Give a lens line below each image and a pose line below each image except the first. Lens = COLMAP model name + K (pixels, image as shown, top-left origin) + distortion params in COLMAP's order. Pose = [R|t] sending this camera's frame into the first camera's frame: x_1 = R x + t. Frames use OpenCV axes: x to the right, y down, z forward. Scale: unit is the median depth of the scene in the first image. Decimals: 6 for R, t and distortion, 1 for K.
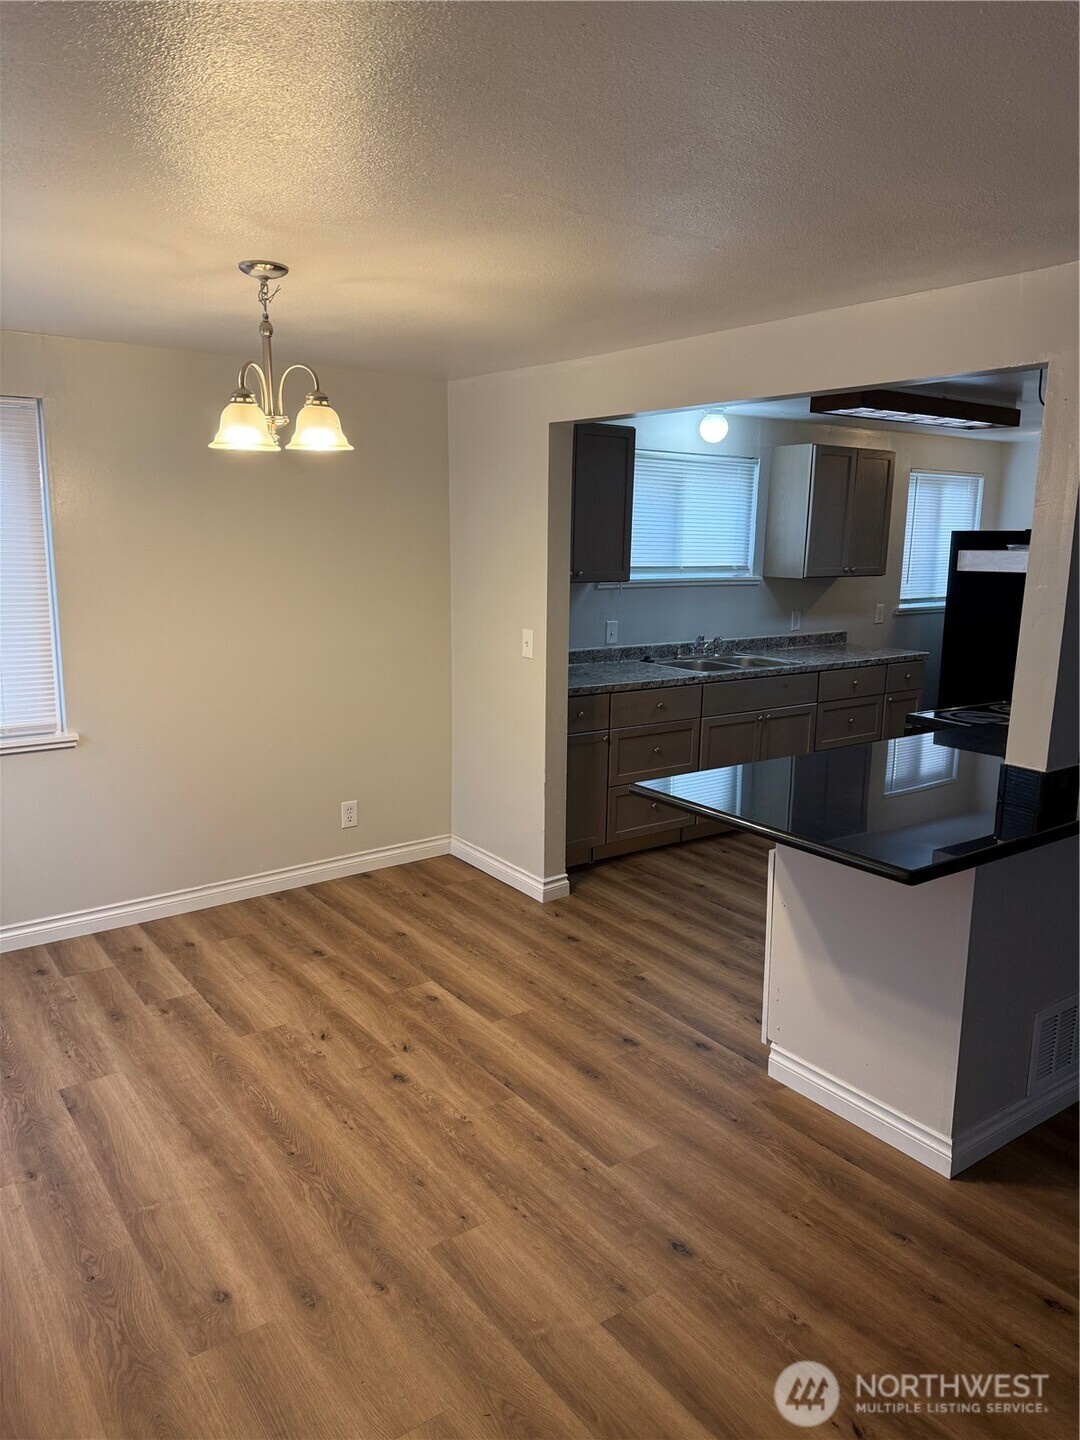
lens RADIAL K [[1006.7, 0, 540.0], [0, 1006.7, 720.0], [0, 0, 1]] dist [0.064247, -0.082745]
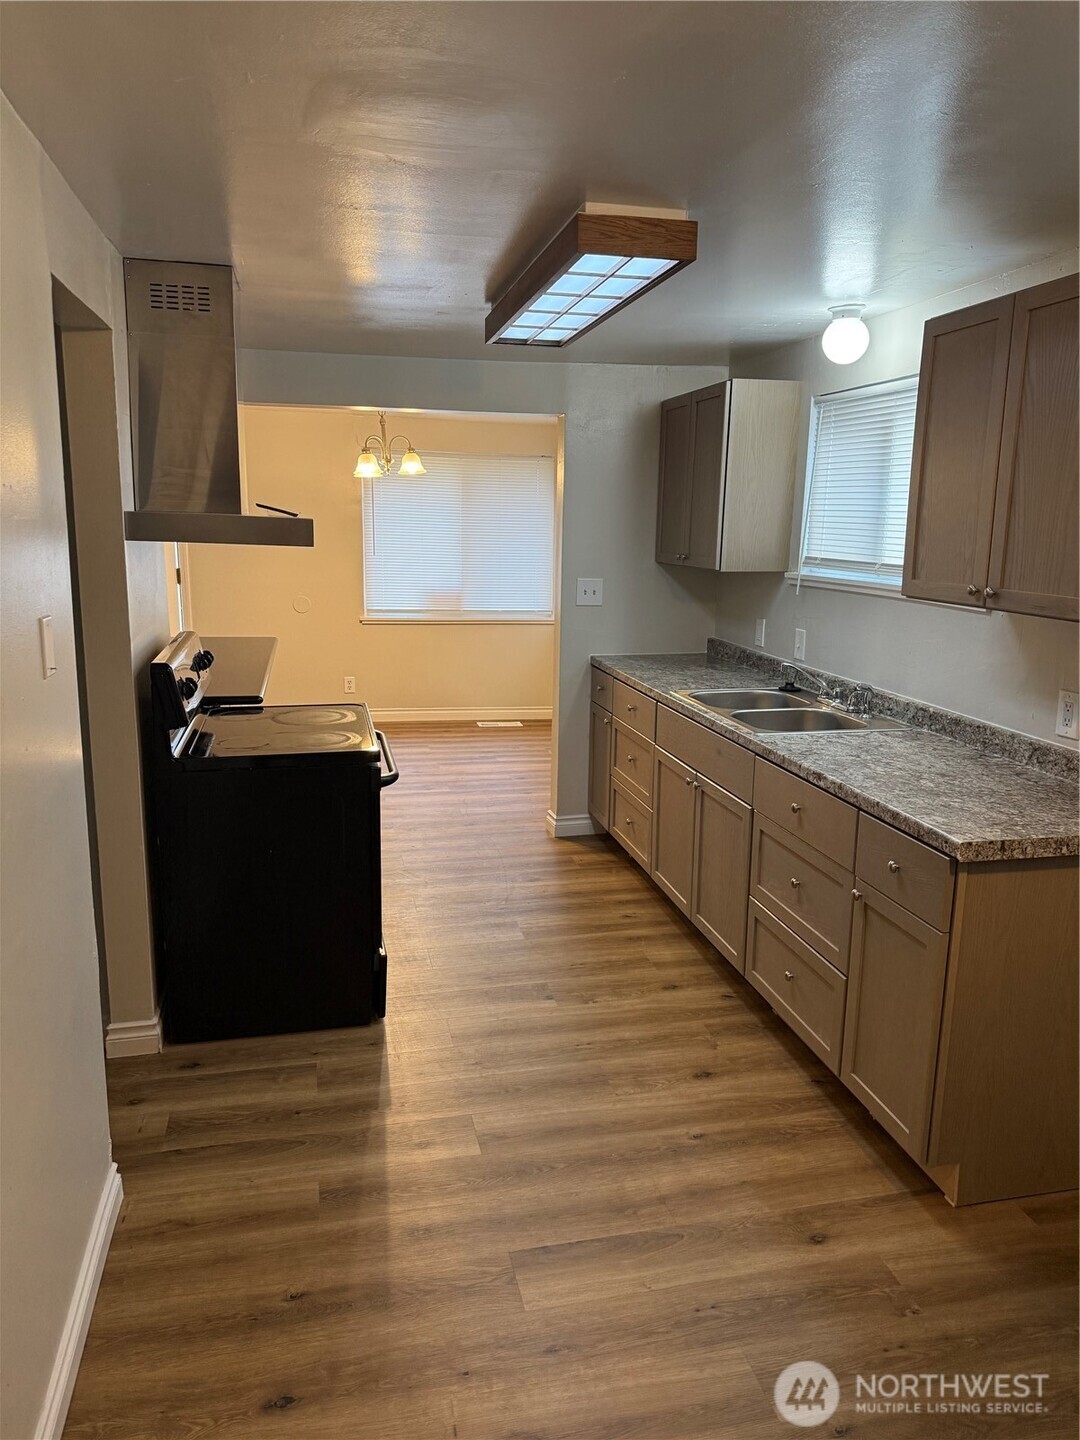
lens RADIAL K [[1006.7, 0, 540.0], [0, 1006.7, 720.0], [0, 0, 1]] dist [0.064247, -0.082745]
pose [[-0.405819, 0.154039, -0.900879, 1.013790], [-0.196447, 0.947954, 0.250581, -0.222605], [0.892591, 0.278666, -0.354438, 1.343393]]
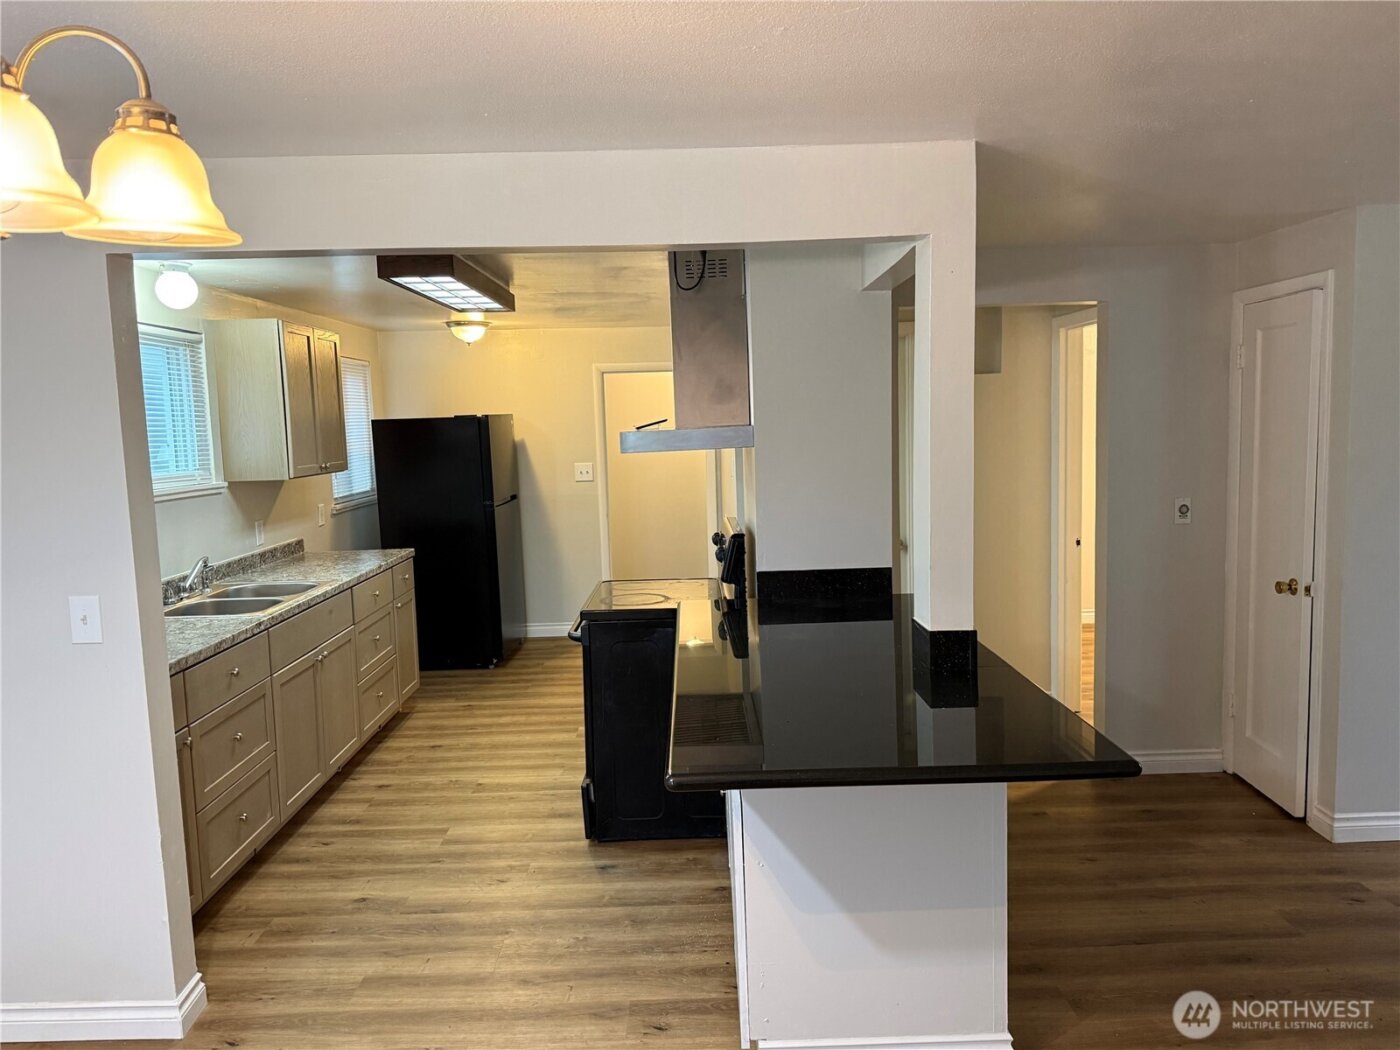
lens RADIAL K [[978.8, 0, 720.0], [0, 978.8, 518.5], [0, 0, 1]] dist [0.064247, -0.082745]
pose [[0.571056, -0.117434, 0.812468, -0.250598], [0.190055, 0.981738, 0.008318, -0.065340], [-0.798608, 0.149663, 0.582947, 0.346051]]
